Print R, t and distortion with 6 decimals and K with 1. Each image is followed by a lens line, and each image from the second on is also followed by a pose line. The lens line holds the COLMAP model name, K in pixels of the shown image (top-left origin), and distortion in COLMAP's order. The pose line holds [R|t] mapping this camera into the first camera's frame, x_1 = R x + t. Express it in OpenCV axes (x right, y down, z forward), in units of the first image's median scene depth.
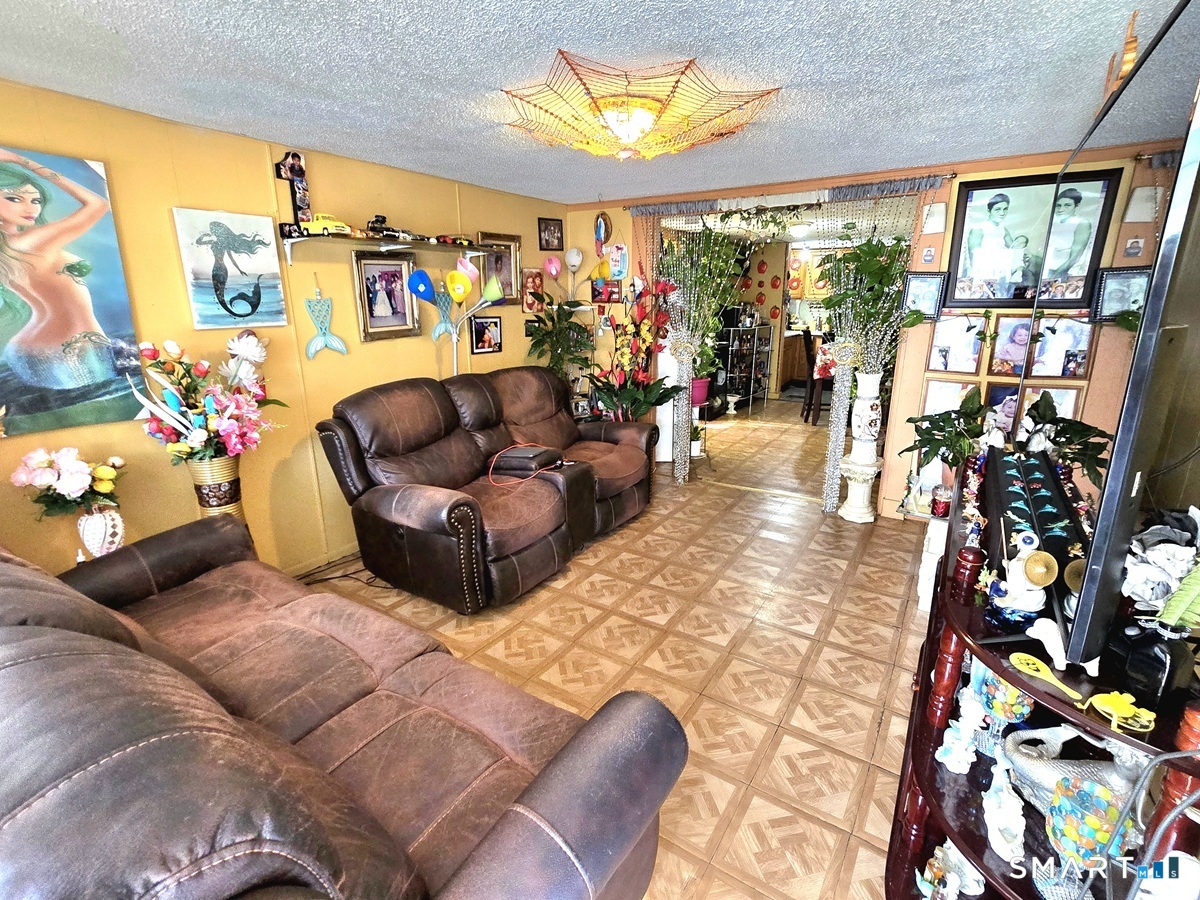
lens RADIAL K [[580.3, 0, 608.7], [0, 580.3, 450.8], [0, 0, 1]] dist [-0.000168, -0.000203]
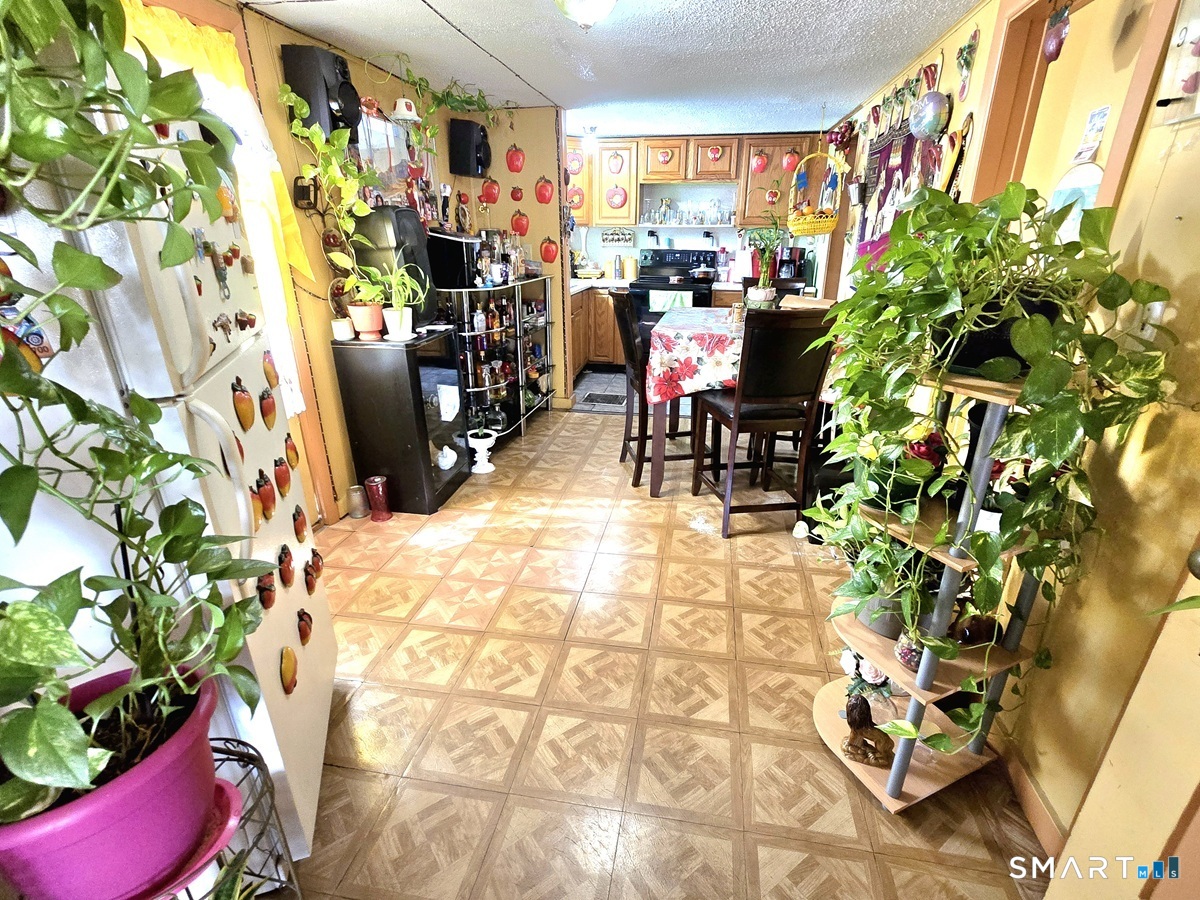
lens RADIAL K [[580.3, 0, 608.7], [0, 580.3, 450.8], [0, 0, 1]] dist [-0.000168, -0.000203]
pose [[0.932120, -0.131020, 0.337619, 0.136603], [0.094690, 0.988004, 0.121991, -0.118979], [-0.349552, -0.081741, 0.933344, 0.478925]]
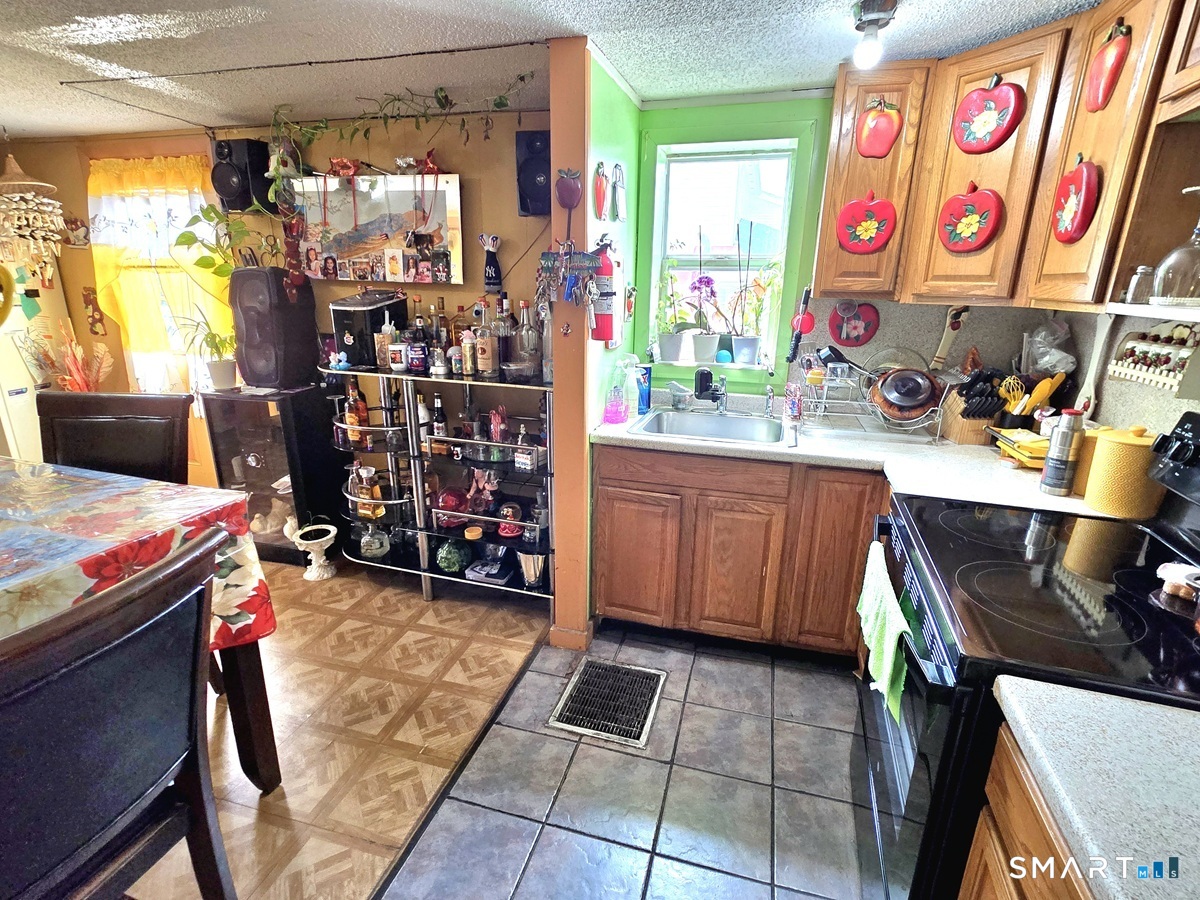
lens RADIAL K [[580.3, 0, 608.7], [0, 580.3, 450.8], [0, 0, 1]] dist [-0.000168, -0.000203]
pose [[0.265628, 0.267437, -0.926239, 0.556917], [-0.268374, 0.943290, 0.195396, -0.251644], [0.925968, 0.196676, 0.322337, 0.955436]]
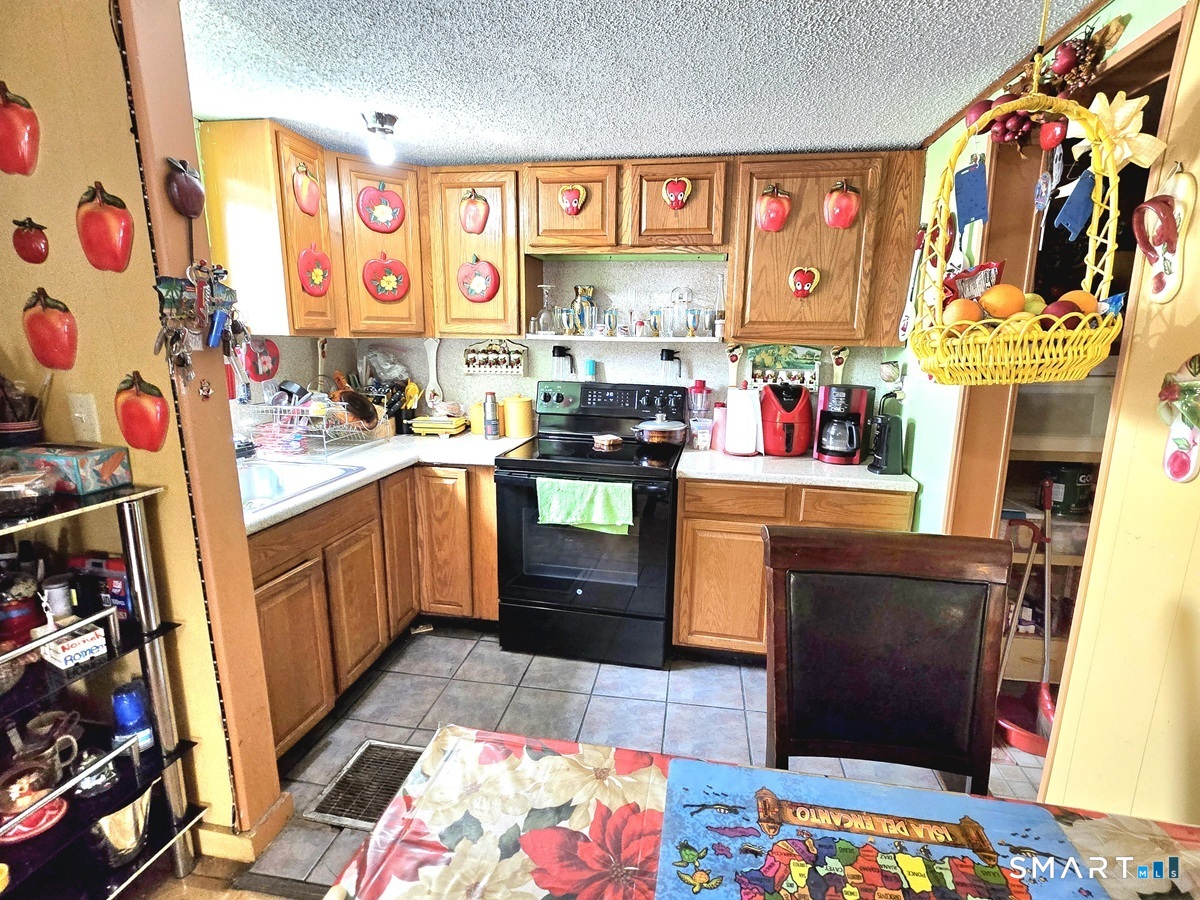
lens RADIAL K [[593.9, 0, 614.2], [0, 593.9, 448.5], [0, 0, 1]] dist [-0.000125, 0.000173]
pose [[0.919179, -0.065288, 0.388392, 0.346916], [0.091443, 0.994593, -0.049221, -0.210248], [-0.383078, 0.080758, 0.920179, 0.802319]]
